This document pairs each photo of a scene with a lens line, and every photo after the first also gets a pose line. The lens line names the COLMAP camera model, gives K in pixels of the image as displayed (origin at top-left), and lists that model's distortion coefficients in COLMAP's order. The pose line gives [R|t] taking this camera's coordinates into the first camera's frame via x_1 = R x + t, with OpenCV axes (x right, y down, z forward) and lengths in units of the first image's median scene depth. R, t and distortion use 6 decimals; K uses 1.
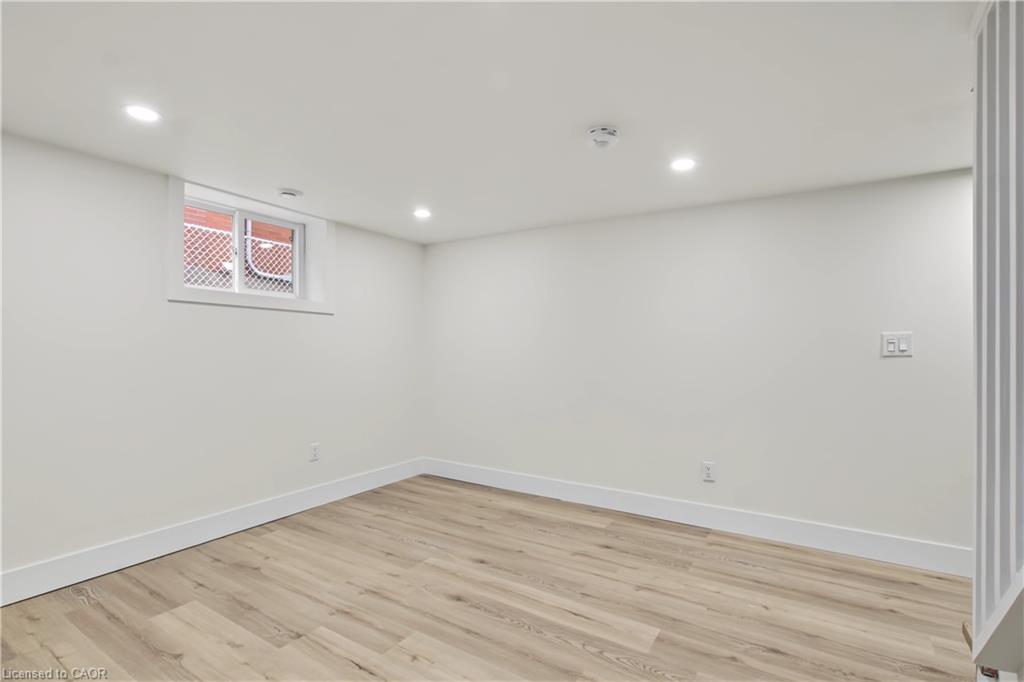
lens RADIAL K [[492.1, 0, 513.8], [0, 492.1, 343.3], [0, 0, 1]] dist [-0.005706, -0.000535]
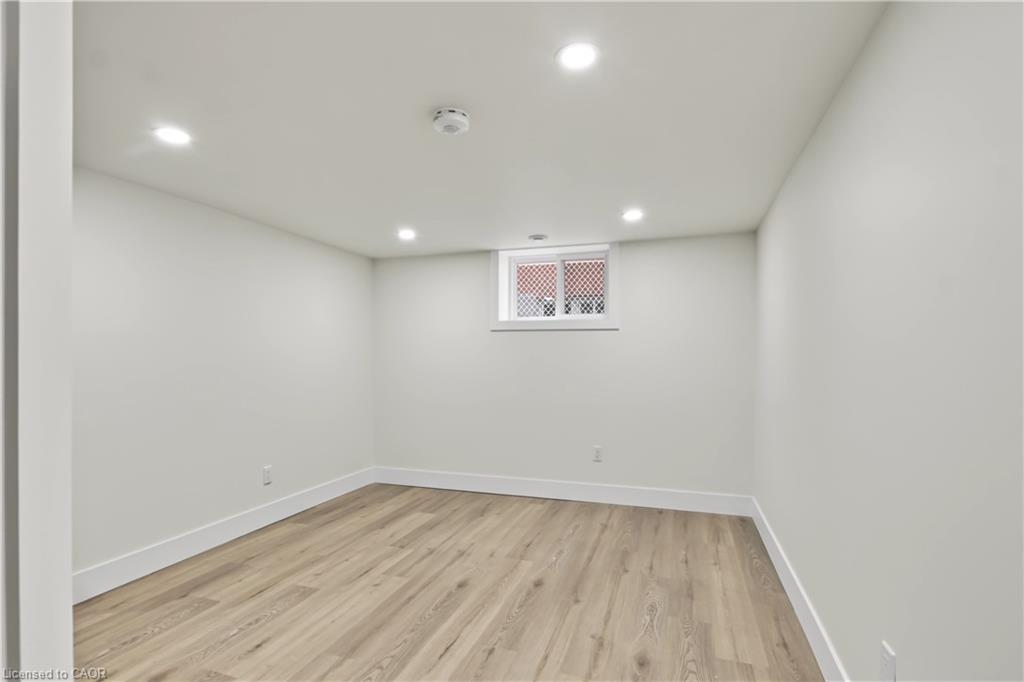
lens RADIAL K [[492.1, 0, 513.7], [0, 492.1, 346.5], [0, 0, 1]] dist [-0.005706, -0.000535]
pose [[0.225649, -0.031159, -0.973710, 0.827437], [0.005292, 0.999513, -0.030758, 0.012946], [0.974194, 0.001788, 0.225704, 0.708129]]
